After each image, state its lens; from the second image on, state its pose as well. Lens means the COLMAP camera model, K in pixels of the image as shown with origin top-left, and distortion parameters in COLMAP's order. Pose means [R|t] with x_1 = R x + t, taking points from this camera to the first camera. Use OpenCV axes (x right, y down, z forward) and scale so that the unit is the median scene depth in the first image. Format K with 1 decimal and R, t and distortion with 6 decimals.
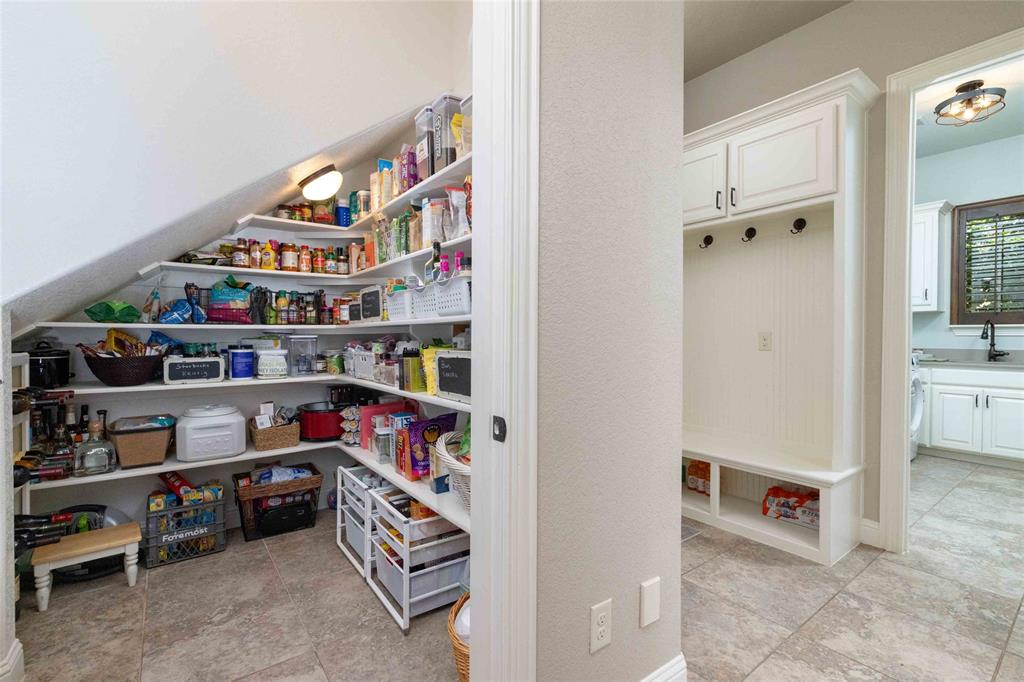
lens RADIAL K [[454.5, 0, 512.9], [0, 454.5, 339.5], [0, 0, 1]] dist [0.000561, -0.000469]
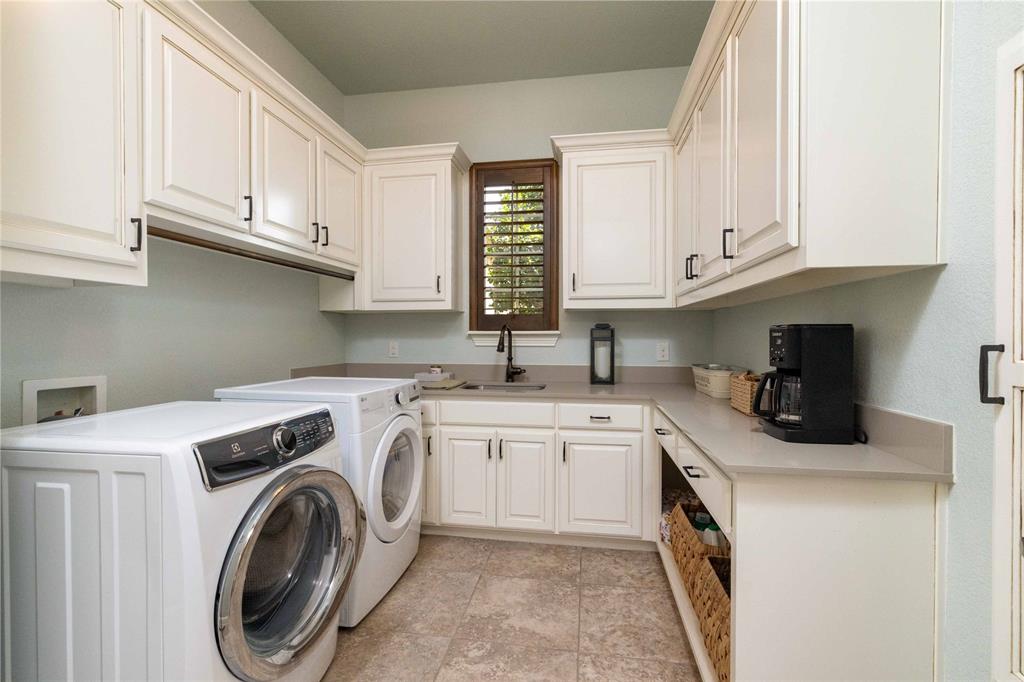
lens RADIAL K [[454.5, 0, 513.1], [0, 454.5, 342.6], [0, 0, 1]] dist [0.000561, -0.000469]
pose [[0.719539, -0.010275, 0.694376, 0.558301], [0.011840, 0.999927, 0.002528, -0.015905], [-0.694351, 0.006403, 0.719608, 0.477552]]
